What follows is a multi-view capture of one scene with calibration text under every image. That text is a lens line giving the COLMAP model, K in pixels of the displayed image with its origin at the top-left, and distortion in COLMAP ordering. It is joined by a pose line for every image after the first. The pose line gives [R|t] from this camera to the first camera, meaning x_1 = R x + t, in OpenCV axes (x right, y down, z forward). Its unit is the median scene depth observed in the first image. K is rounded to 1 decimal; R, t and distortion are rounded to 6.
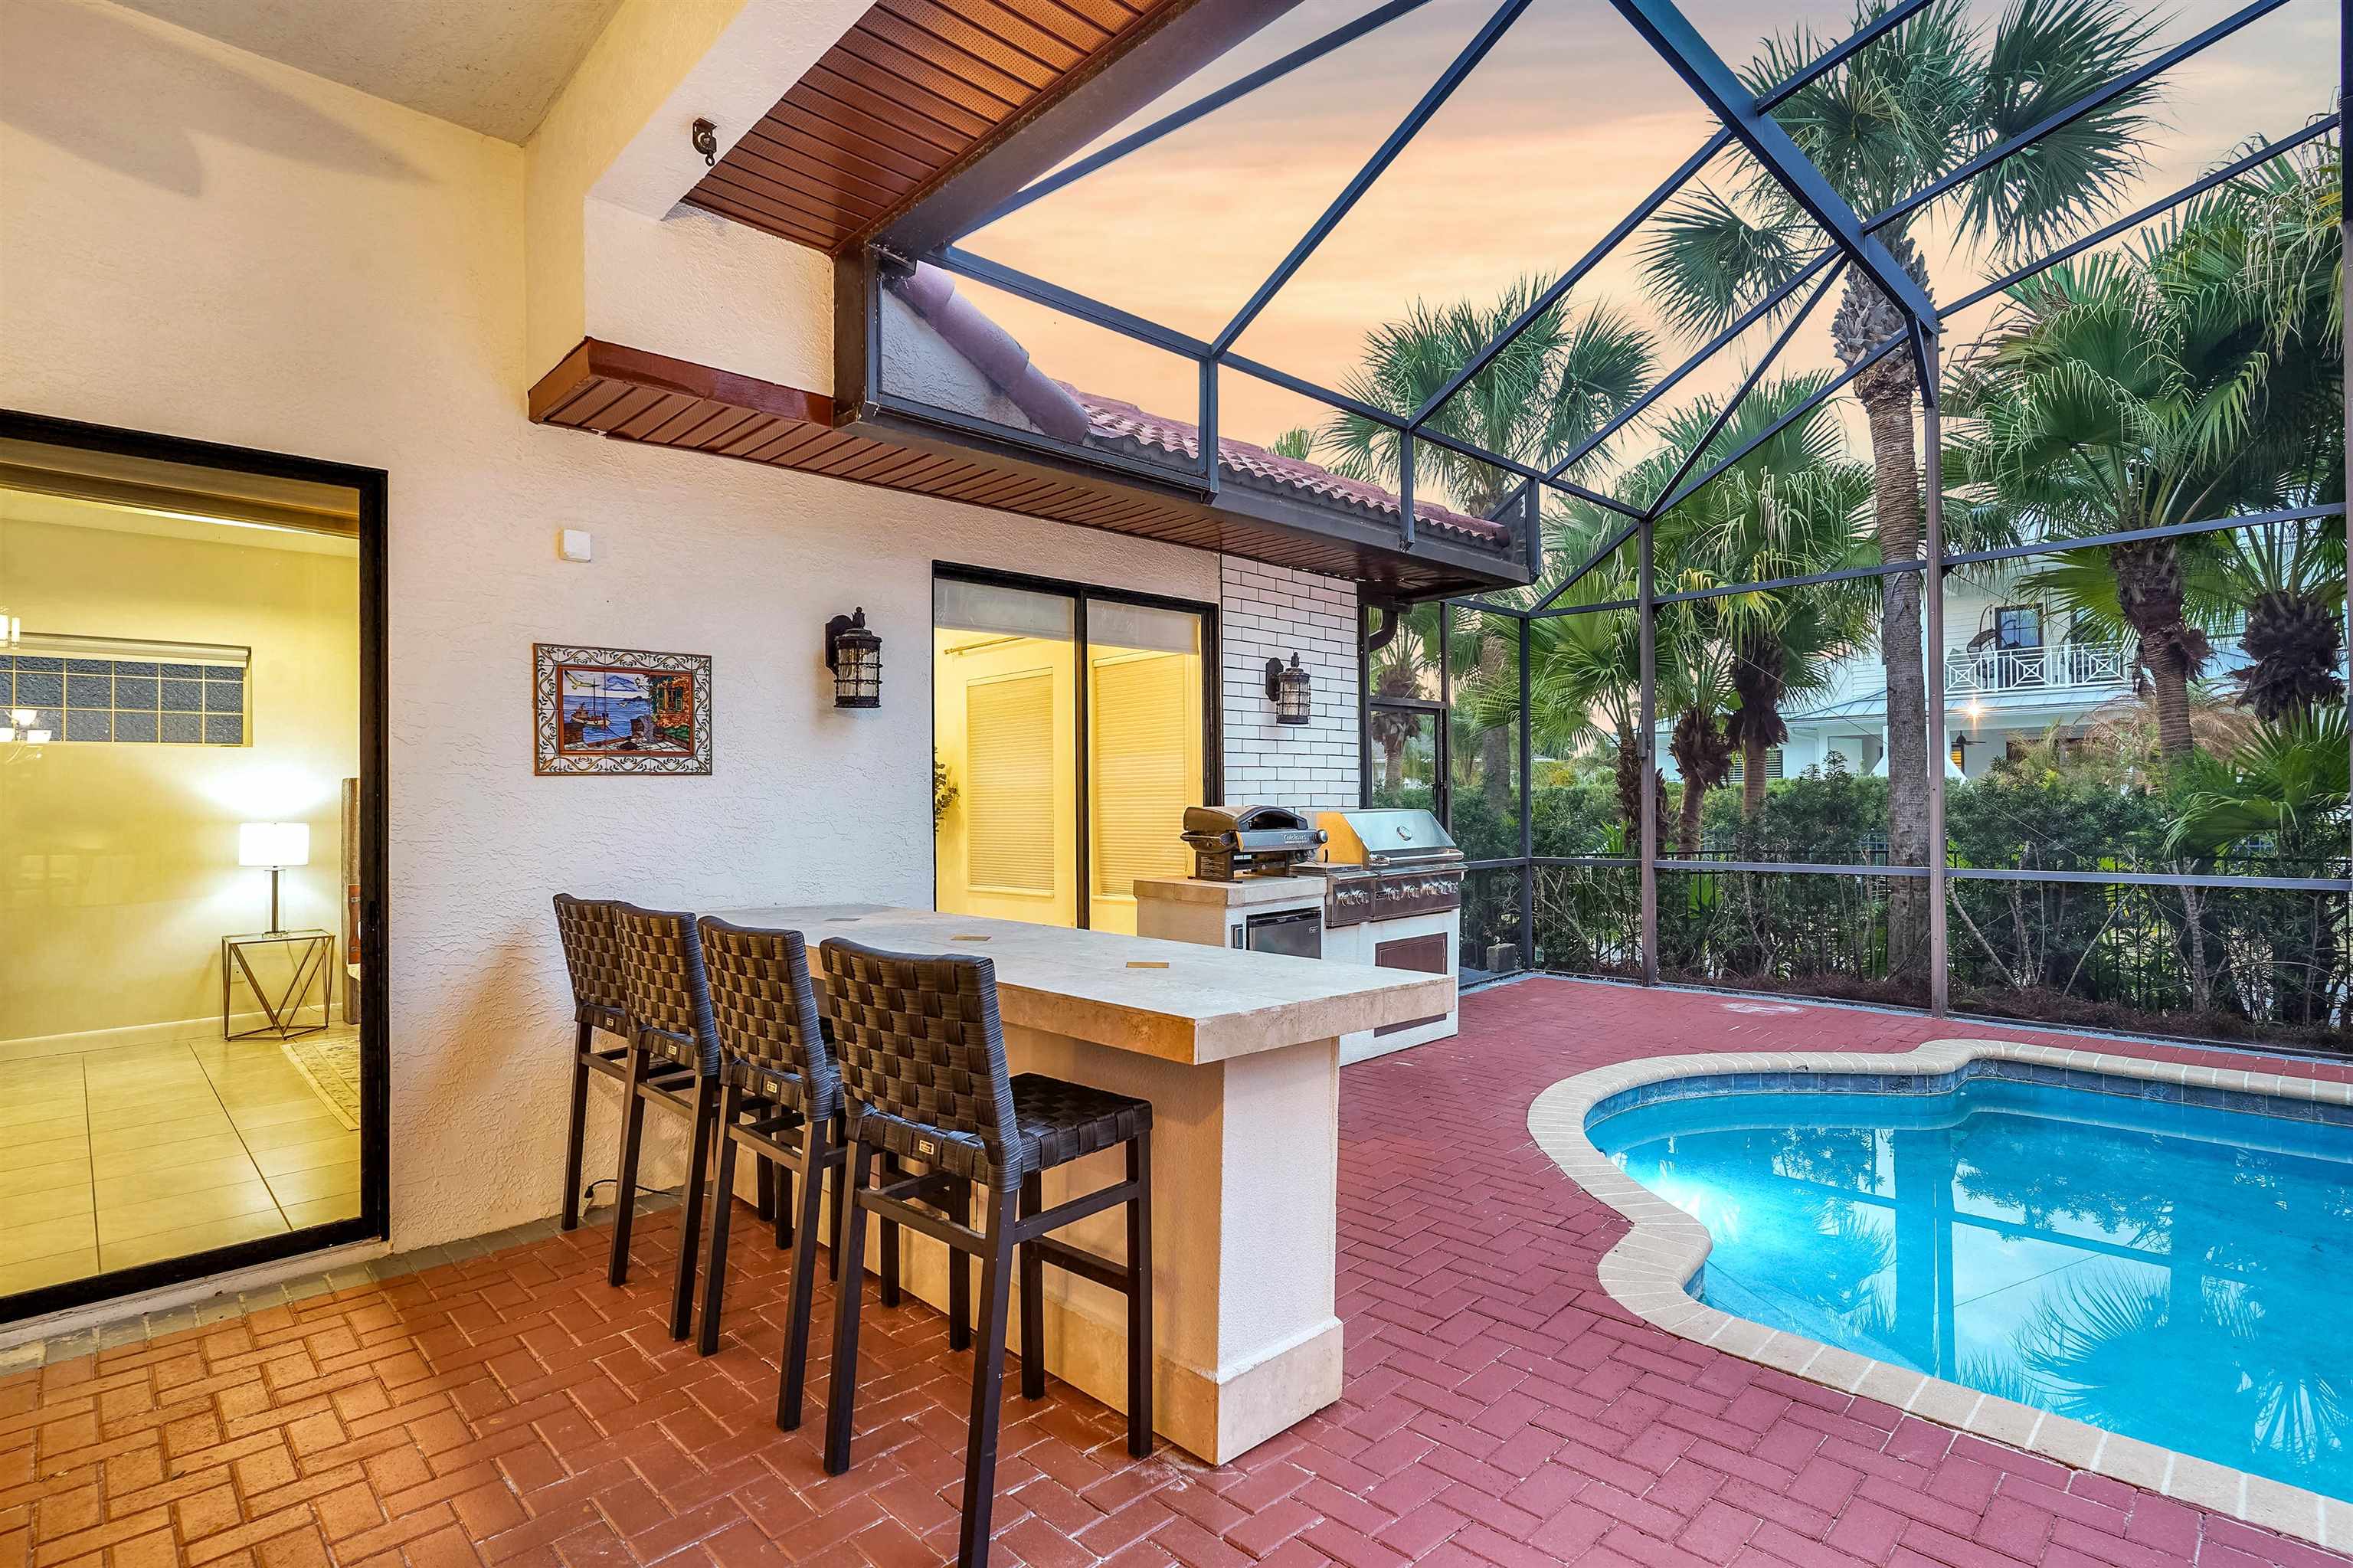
lens RADIAL K [[1144.7, 0, 1174.4], [0, 1144.7, 788.1], [0, 0, 1]] dist [-0.004994, 0.001183]
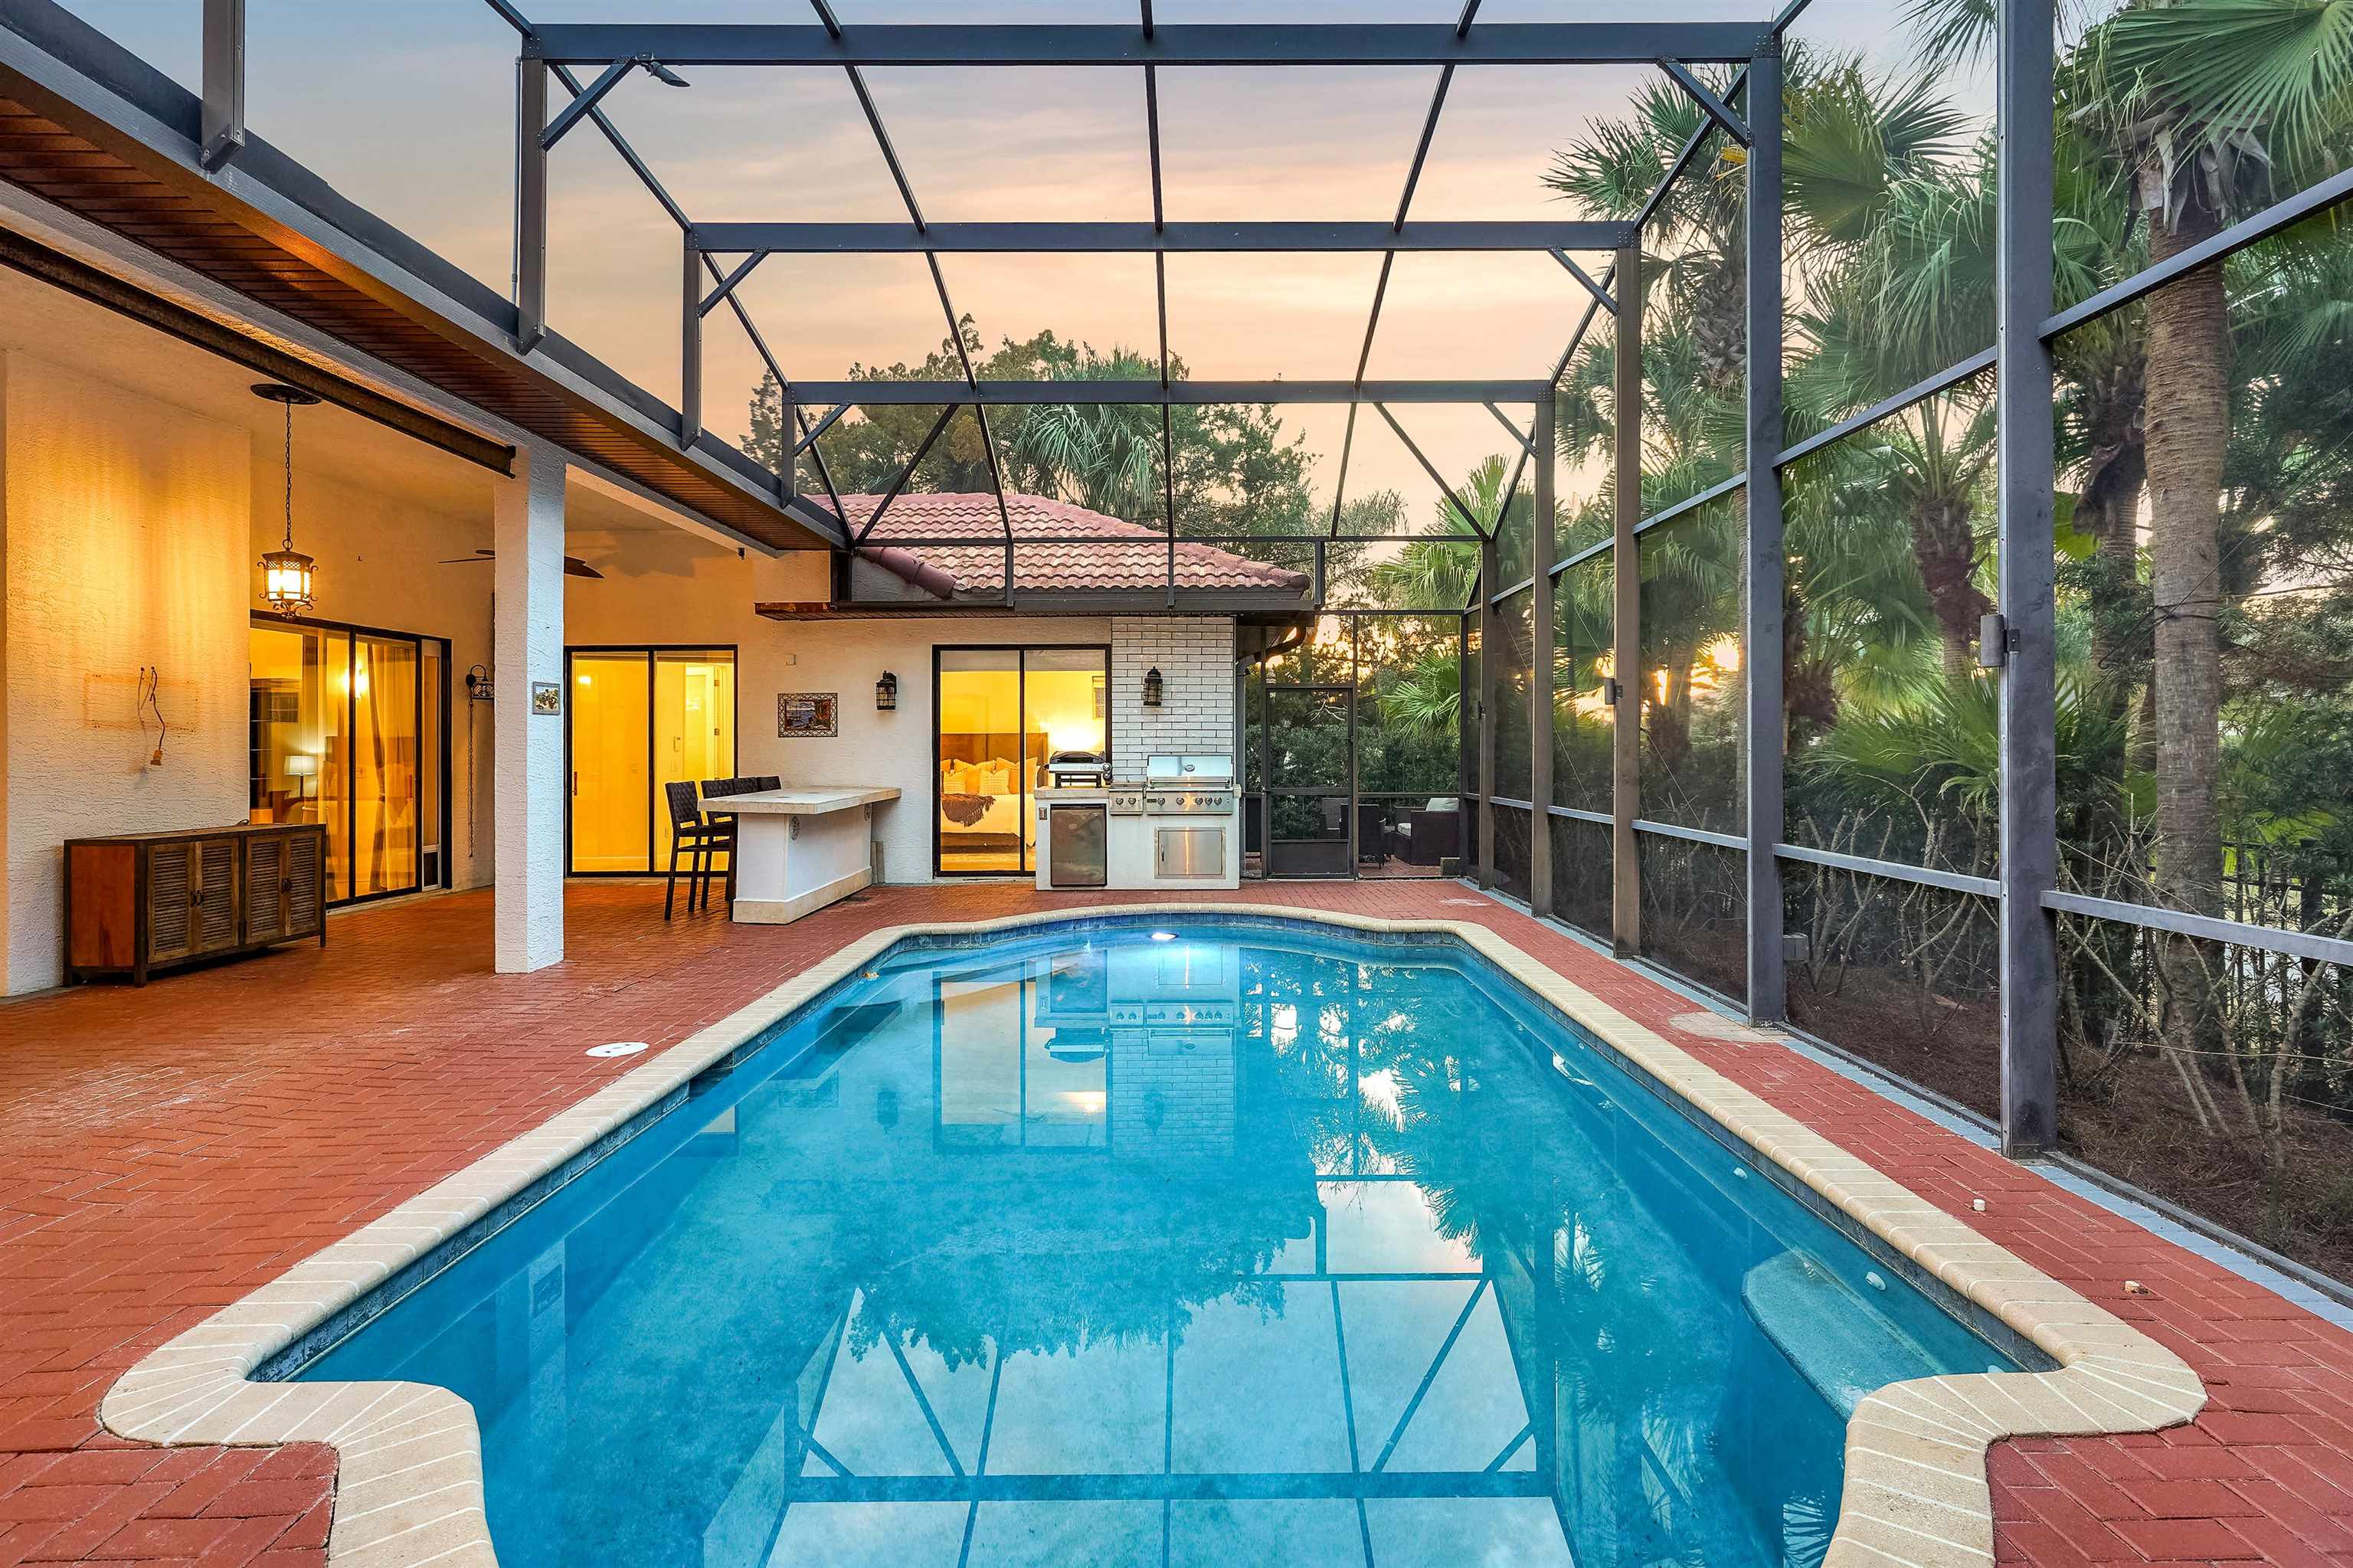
lens RADIAL K [[1144.7, 0, 1206.3], [0, 1144.7, 748.5], [0, 0, 1]] dist [-0.004994, 0.001183]
pose [[0.725701, 0.001008, -0.688010, 2.115131], [0.000071, 0.999999, 0.001540, 0.010894], [0.688011, -0.001166, 0.725700, -0.362825]]
